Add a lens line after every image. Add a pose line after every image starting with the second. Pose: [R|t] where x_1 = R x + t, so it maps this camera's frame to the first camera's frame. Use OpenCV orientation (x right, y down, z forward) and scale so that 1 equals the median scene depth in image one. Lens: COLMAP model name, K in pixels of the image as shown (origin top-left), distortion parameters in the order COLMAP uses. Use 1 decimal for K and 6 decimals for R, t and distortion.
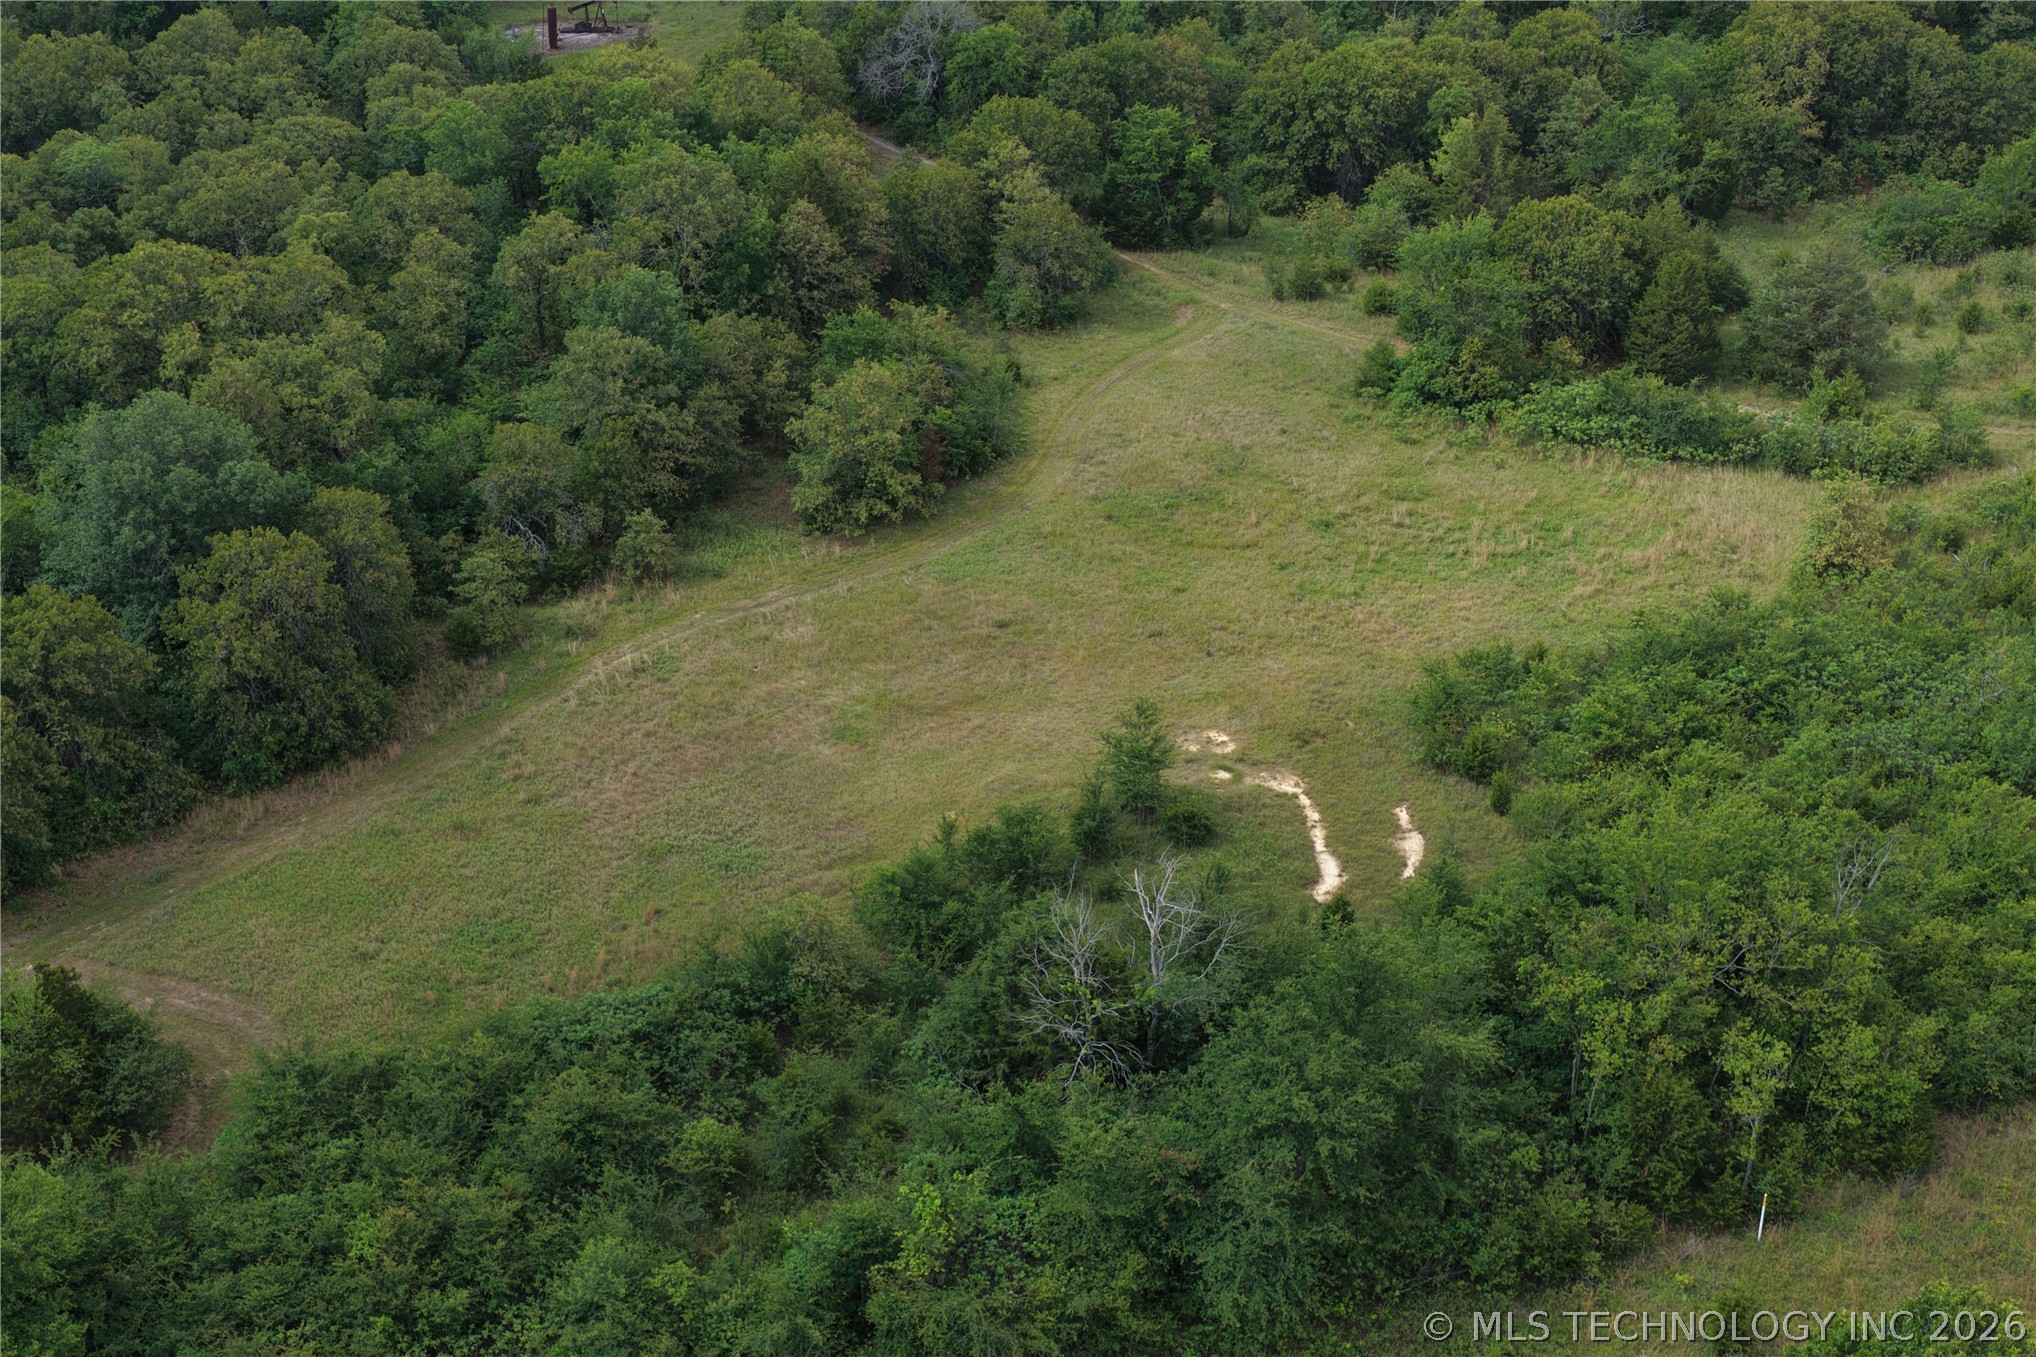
lens RADIAL K [[2870.1, 0, 1018.0], [0, 2870.1, 678.5], [0, 0, 1]] dist [-0.021961, -0.039089]
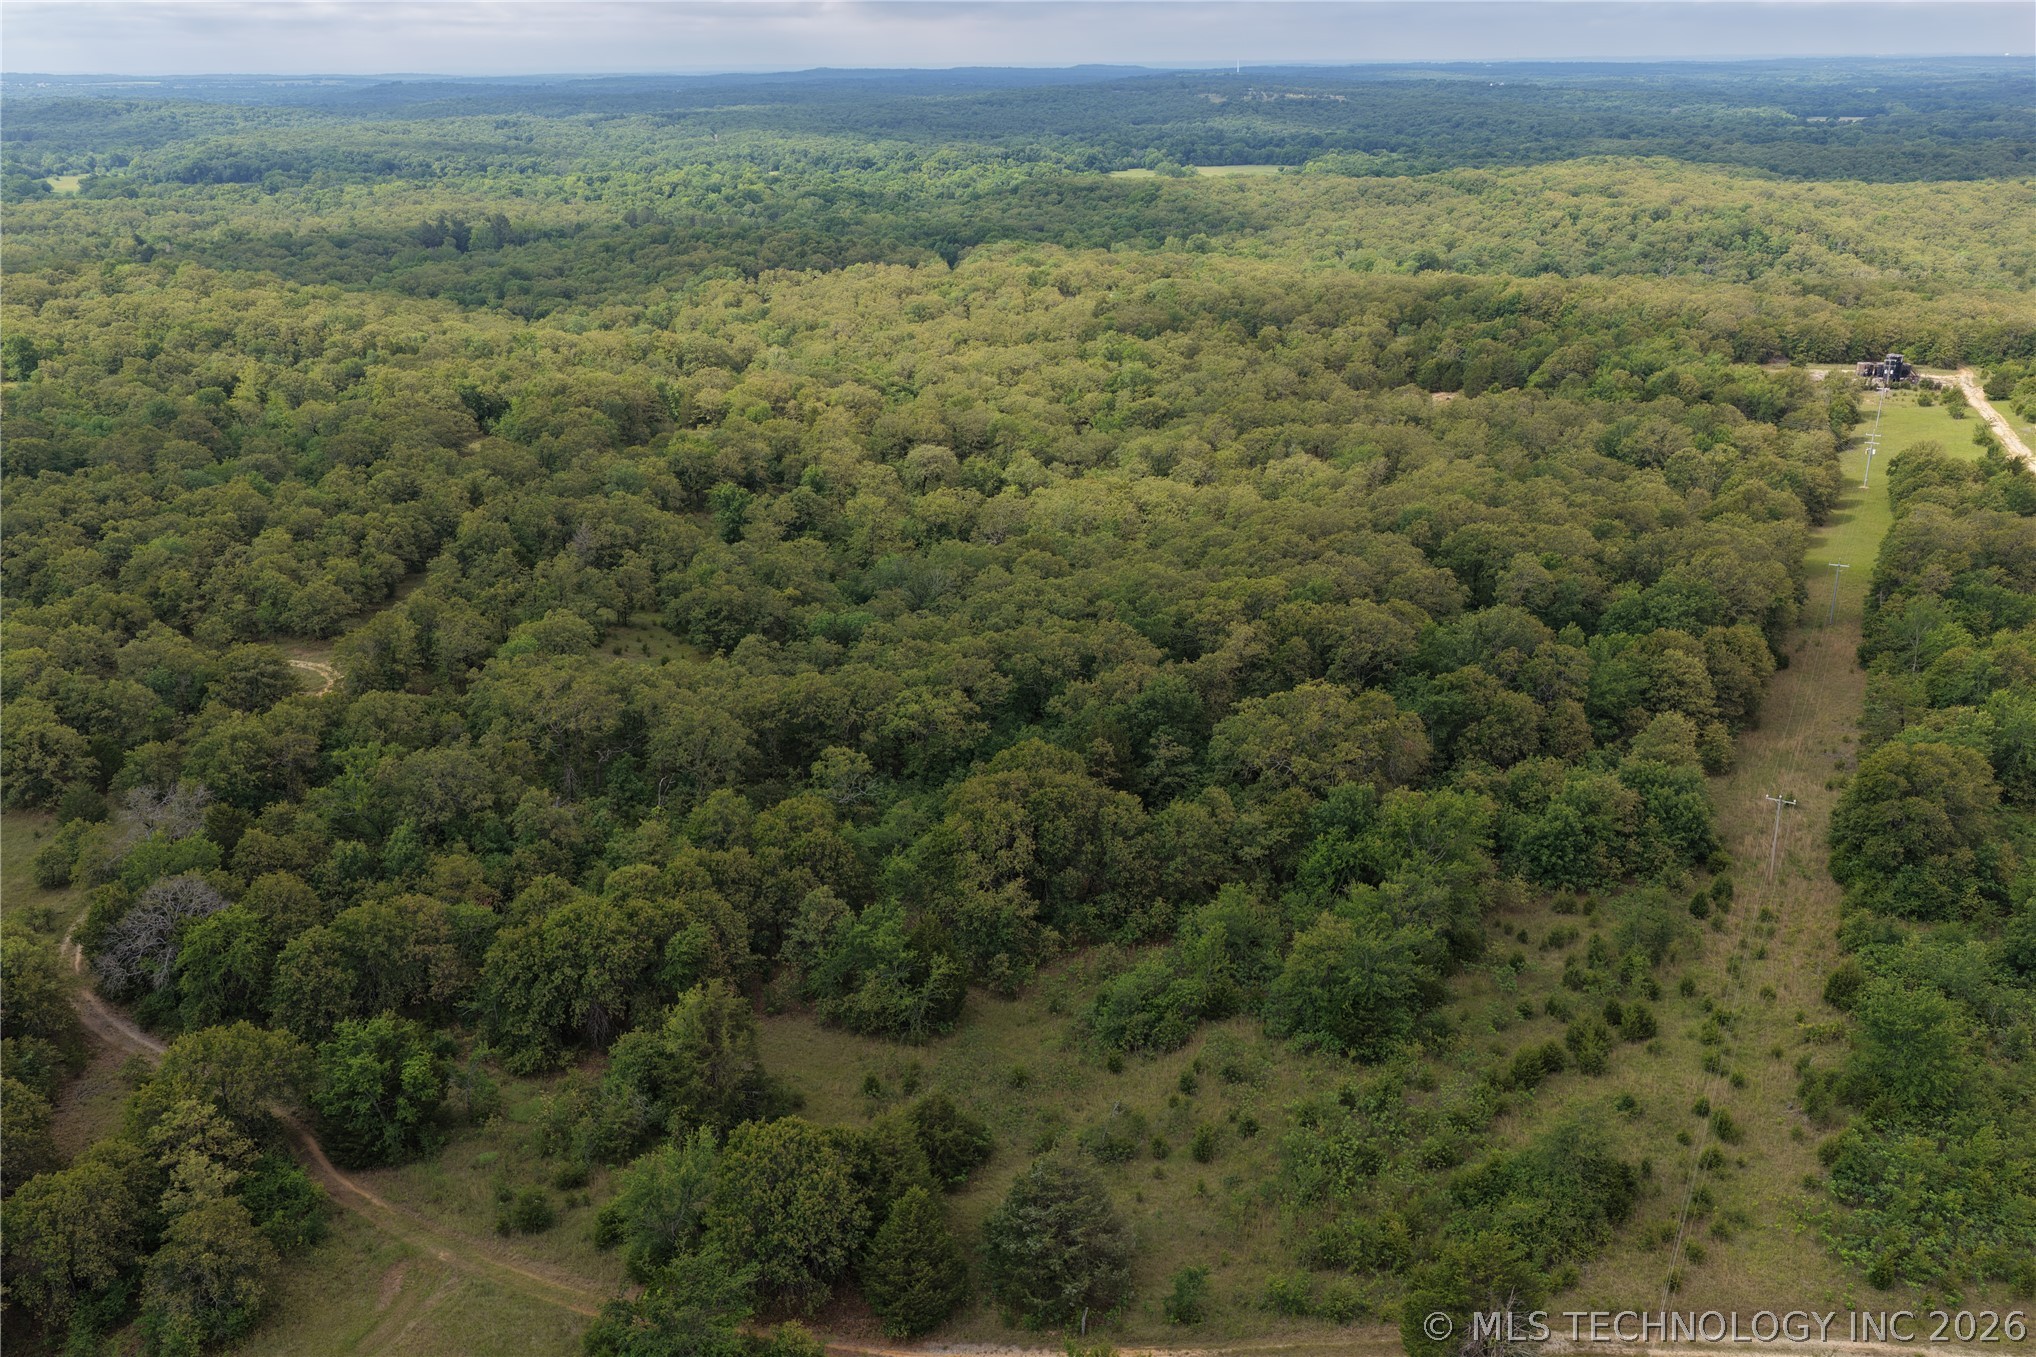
lens RADIAL K [[1692.4, 0, 1020.9], [0, 1692.4, 674.0], [0, 0, 1]] dist [-0.007722, 0.031675]
pose [[0.962012, -0.100665, 0.253771, 0.120802], [0.139074, 0.980586, -0.138237, -0.194651], [-0.234929, 0.168278, 0.957335, 0.368369]]
